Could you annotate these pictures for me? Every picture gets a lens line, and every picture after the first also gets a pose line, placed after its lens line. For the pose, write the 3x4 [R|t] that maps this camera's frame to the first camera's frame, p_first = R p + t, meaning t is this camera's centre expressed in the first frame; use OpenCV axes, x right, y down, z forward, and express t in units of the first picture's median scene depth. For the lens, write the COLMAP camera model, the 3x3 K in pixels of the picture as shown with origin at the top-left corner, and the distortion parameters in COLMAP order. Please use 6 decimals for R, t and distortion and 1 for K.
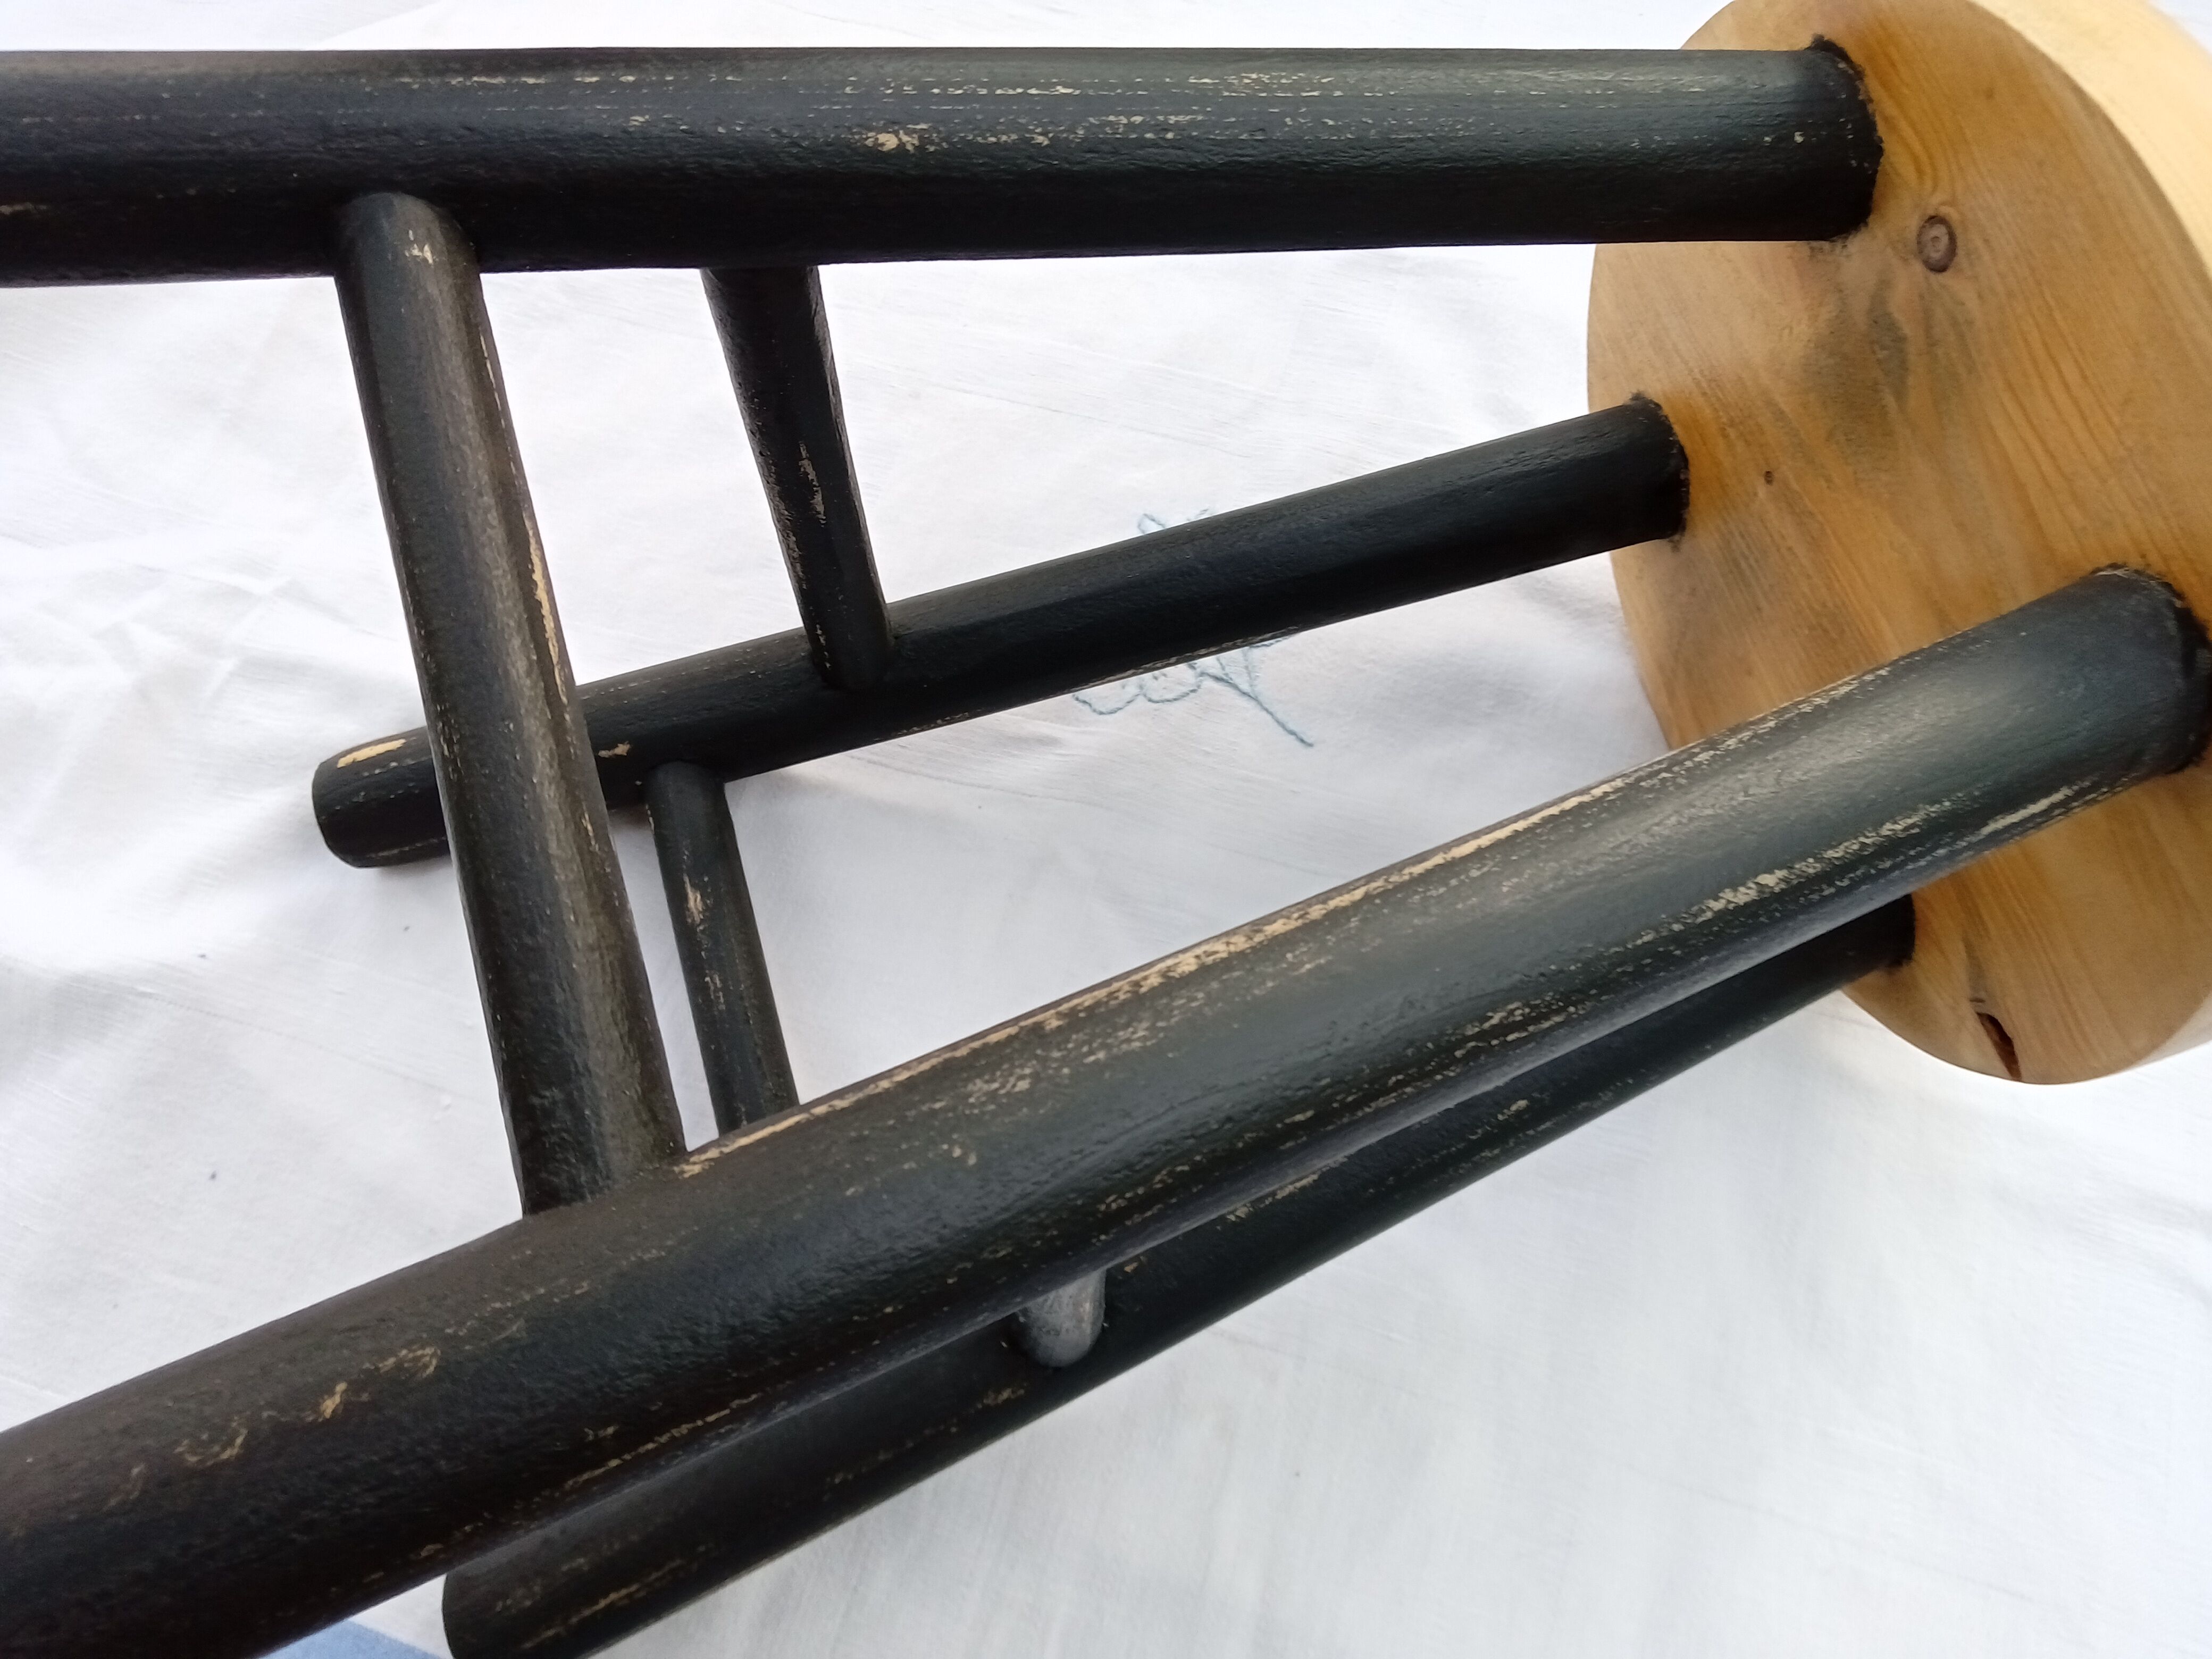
lens RADIAL K [[1778.4, 0, 1109.6], [0, 1778.4, 809.8], [0, 0, 1]] dist [-0.022363, 0.003878]
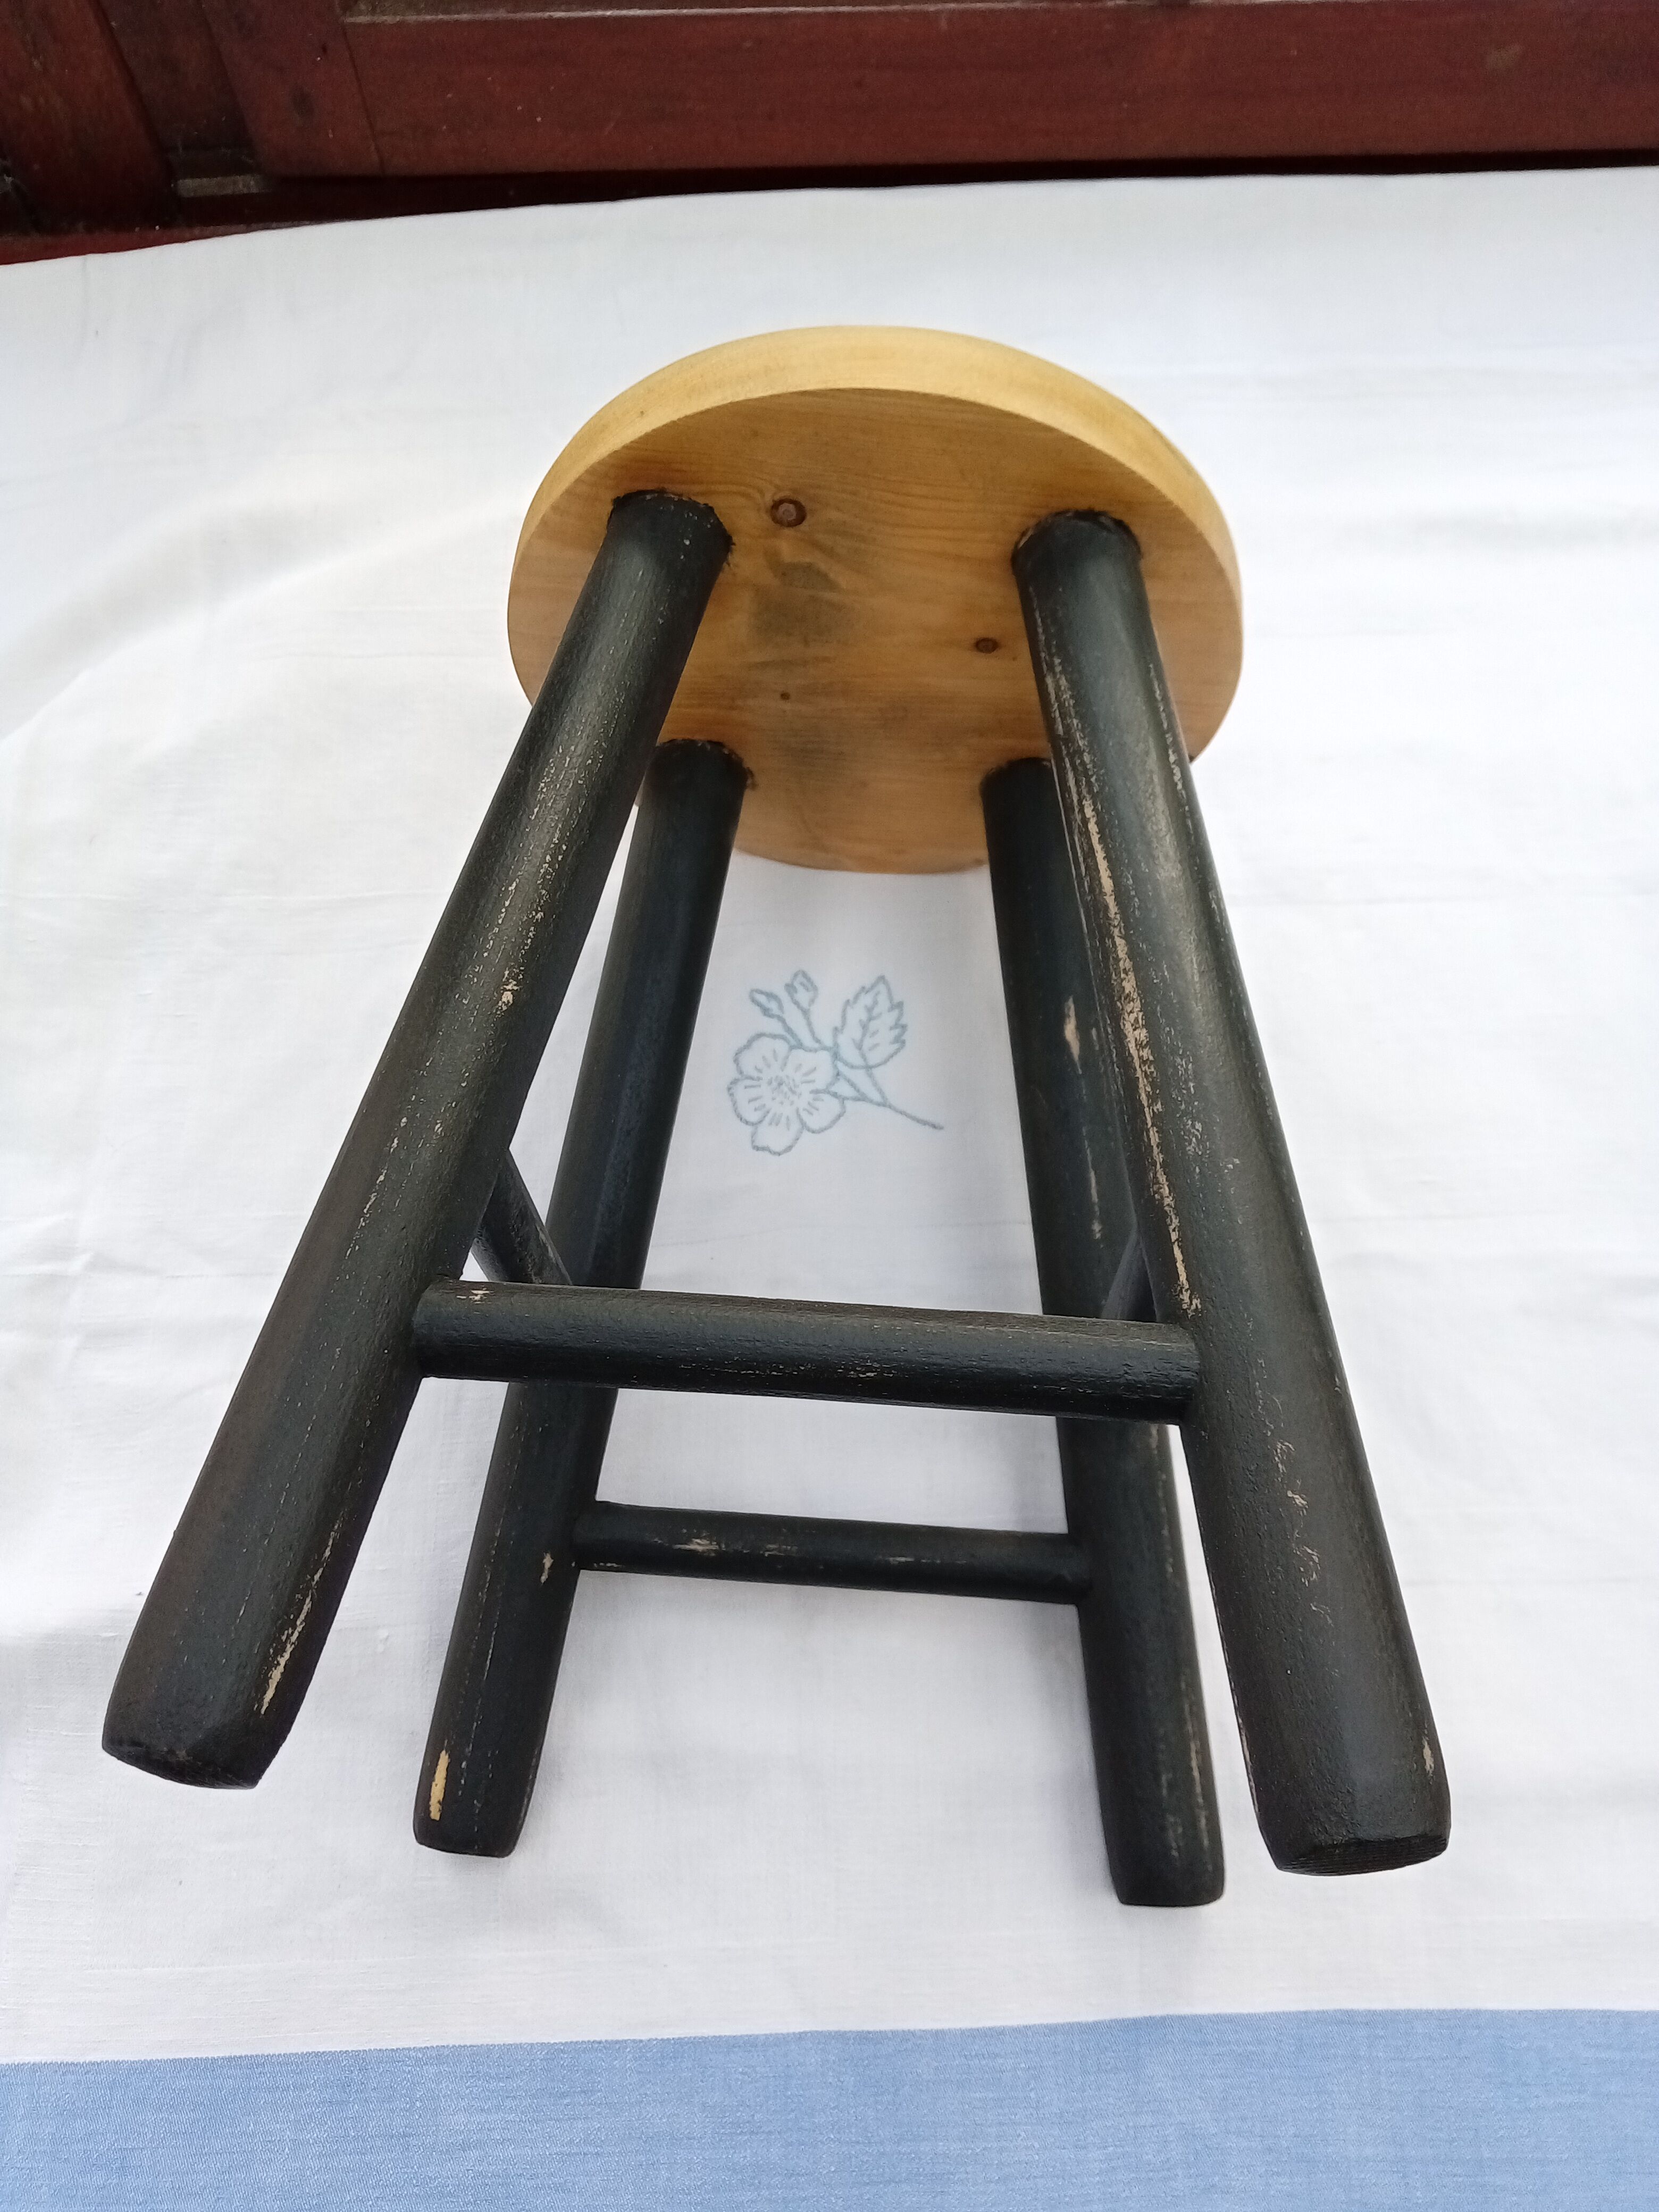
lens RADIAL K [[1743.0, 0, 816.0], [0, 1743.0, 1124.6], [0, 0, 1]] dist [-0.006113, -0.013030]
pose [[0.372101, -0.847726, 0.378022, -0.583774], [0.865234, 0.464230, 0.189368, -0.343938], [-0.336022, 0.256614, 0.906222, -0.284680]]
